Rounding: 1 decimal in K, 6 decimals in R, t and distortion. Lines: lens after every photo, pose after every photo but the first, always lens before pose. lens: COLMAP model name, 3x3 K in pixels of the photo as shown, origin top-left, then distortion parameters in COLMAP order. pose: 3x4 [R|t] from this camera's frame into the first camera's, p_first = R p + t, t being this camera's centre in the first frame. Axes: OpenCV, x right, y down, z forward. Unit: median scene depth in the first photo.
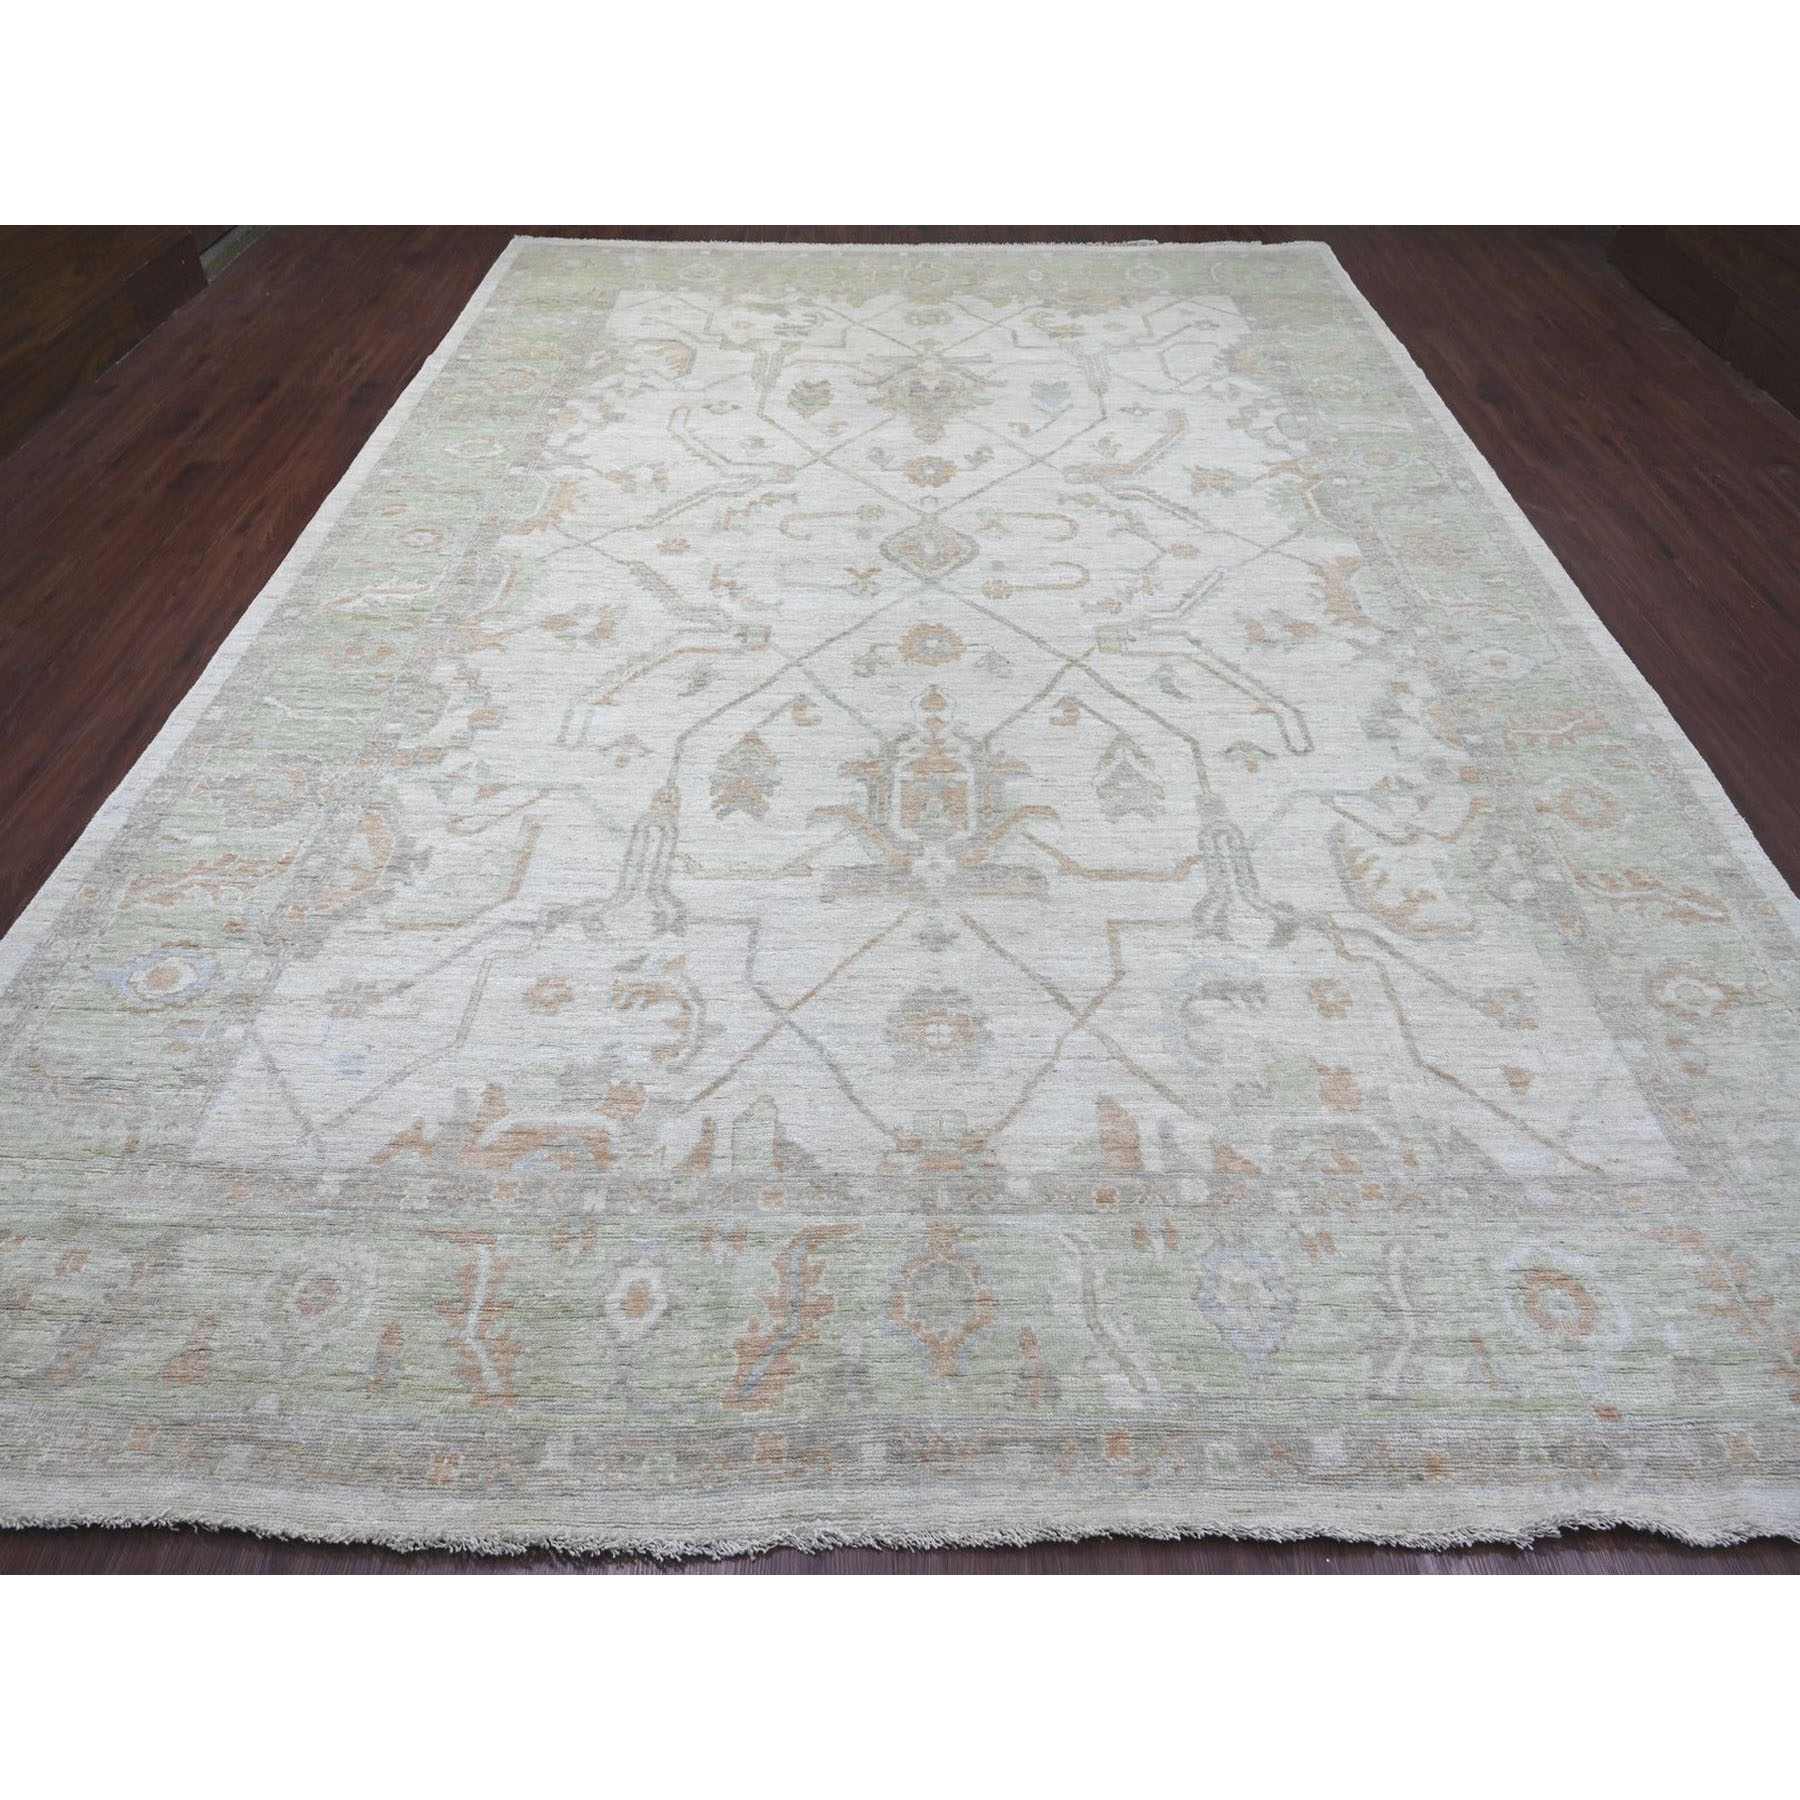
lens RADIAL K [[1080.1, 0, 900.0], [0, 1080.1, 900.0], [0, 0, 1]] dist [-0.007303, -0.001133]
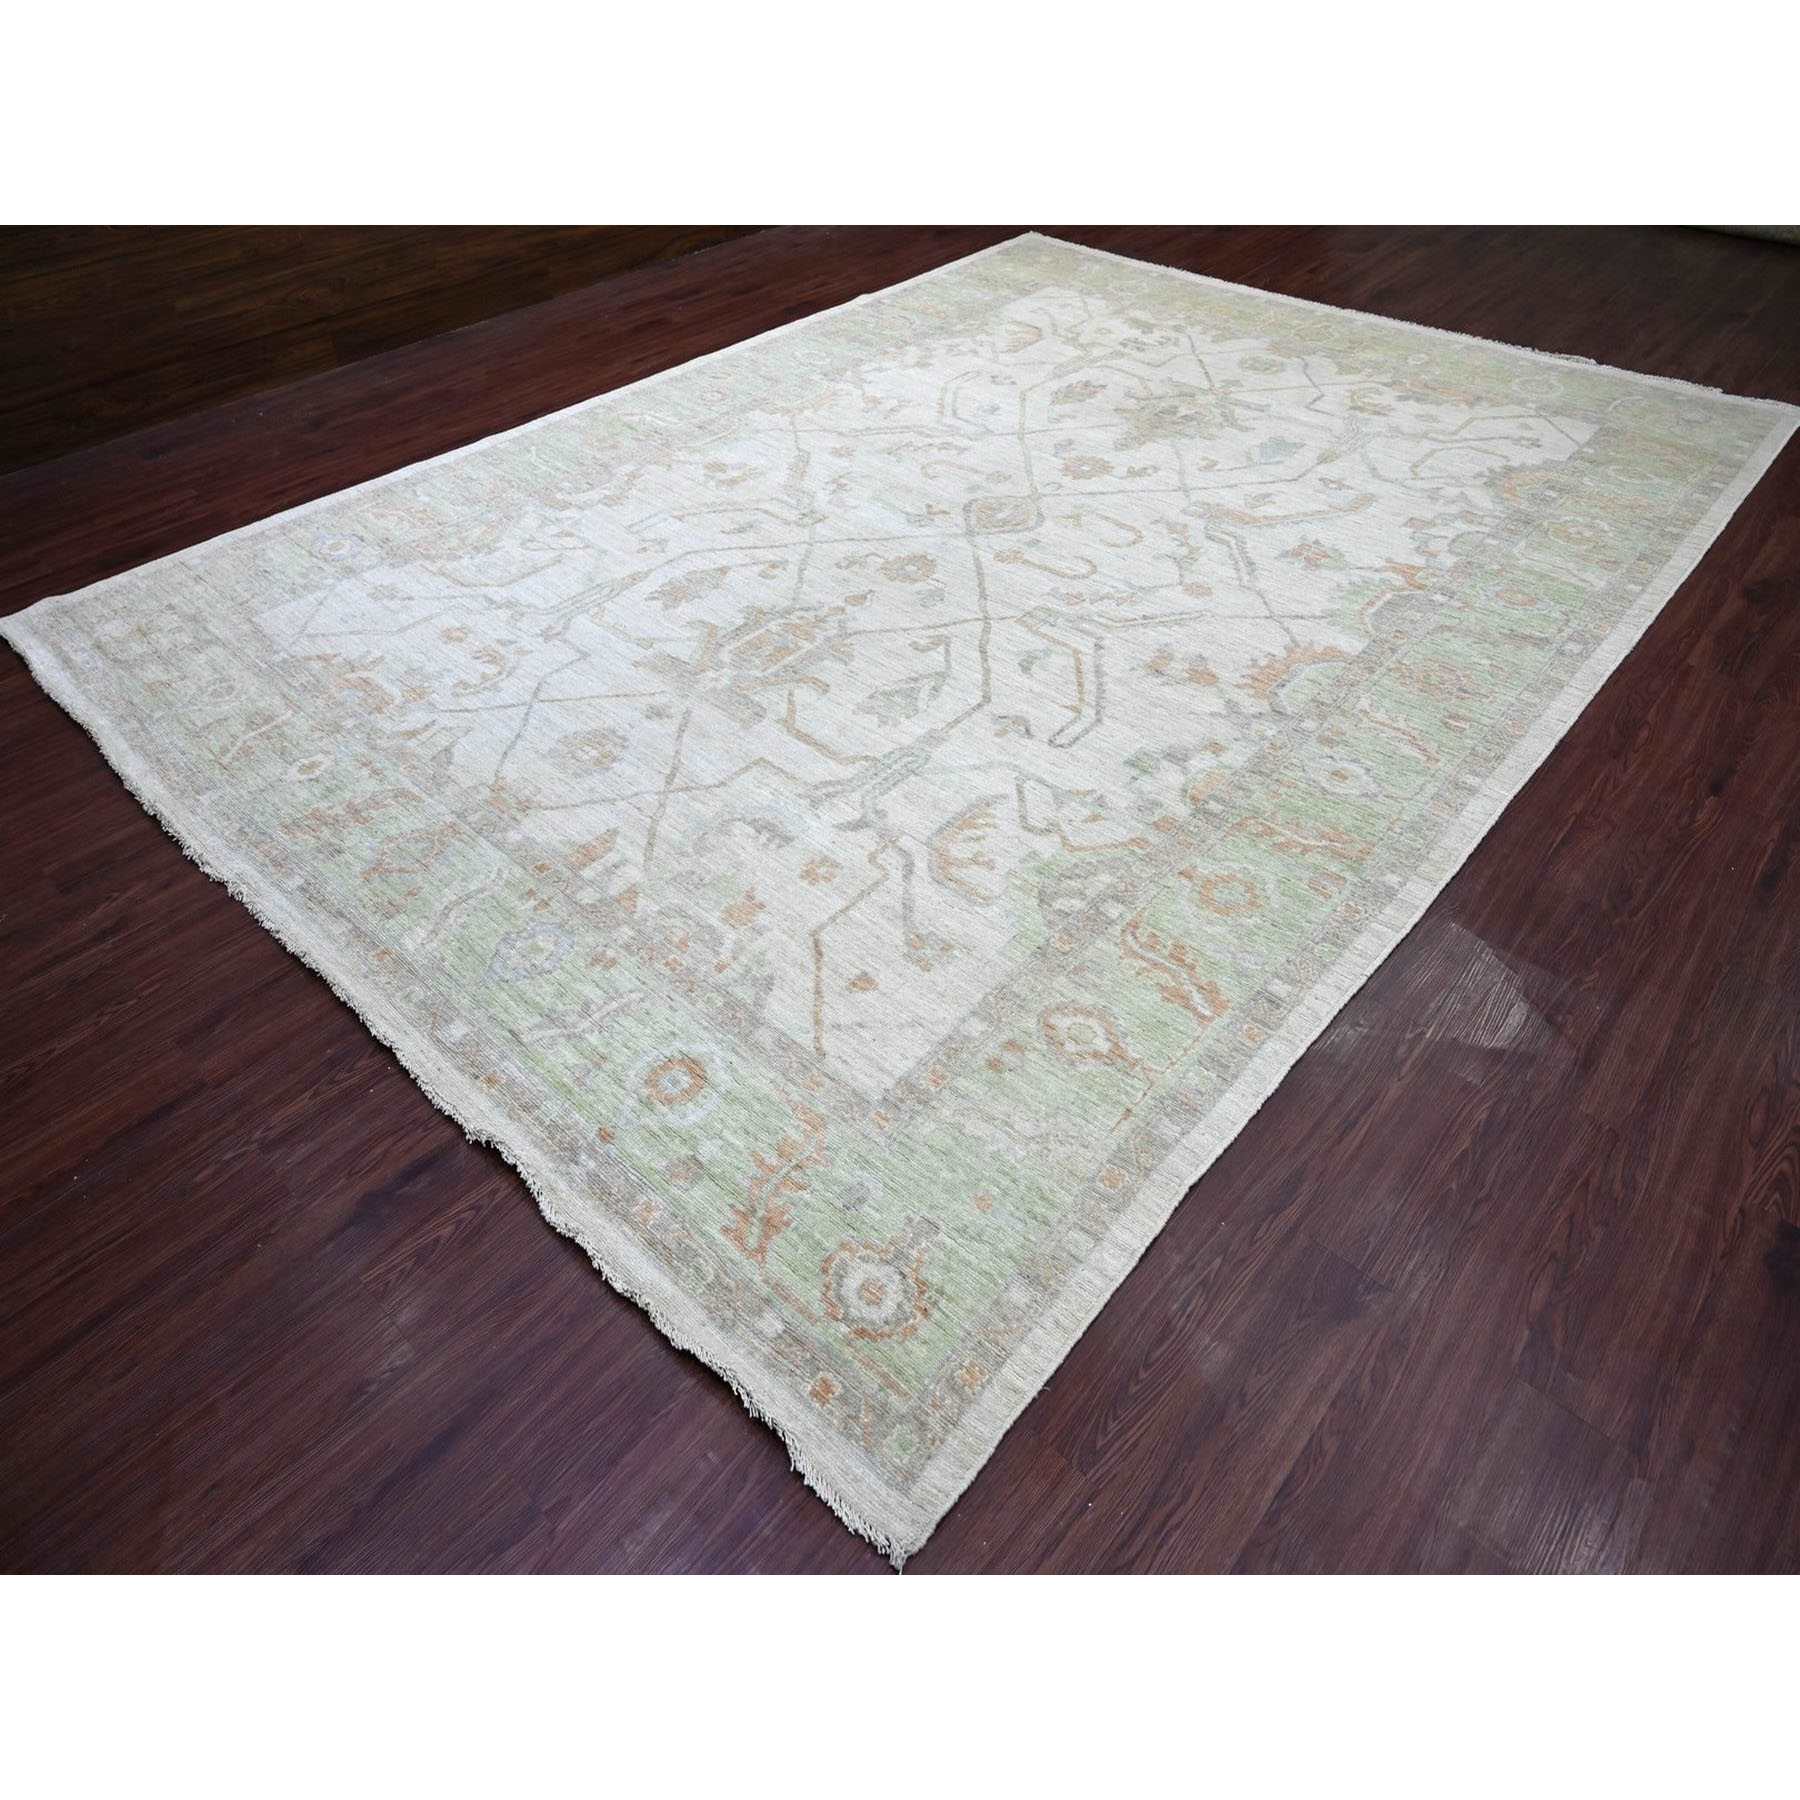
lens RADIAL K [[1080.1, 0, 900.0], [0, 1080.1, 900.0], [0, 0, 1]] dist [-0.007303, -0.001133]
pose [[0.745974, 0.468025, -0.473789, 0.872285], [-0.484669, 0.869440, 0.095759, -0.030699], [0.456749, 0.158197, 0.875417, 0.007547]]
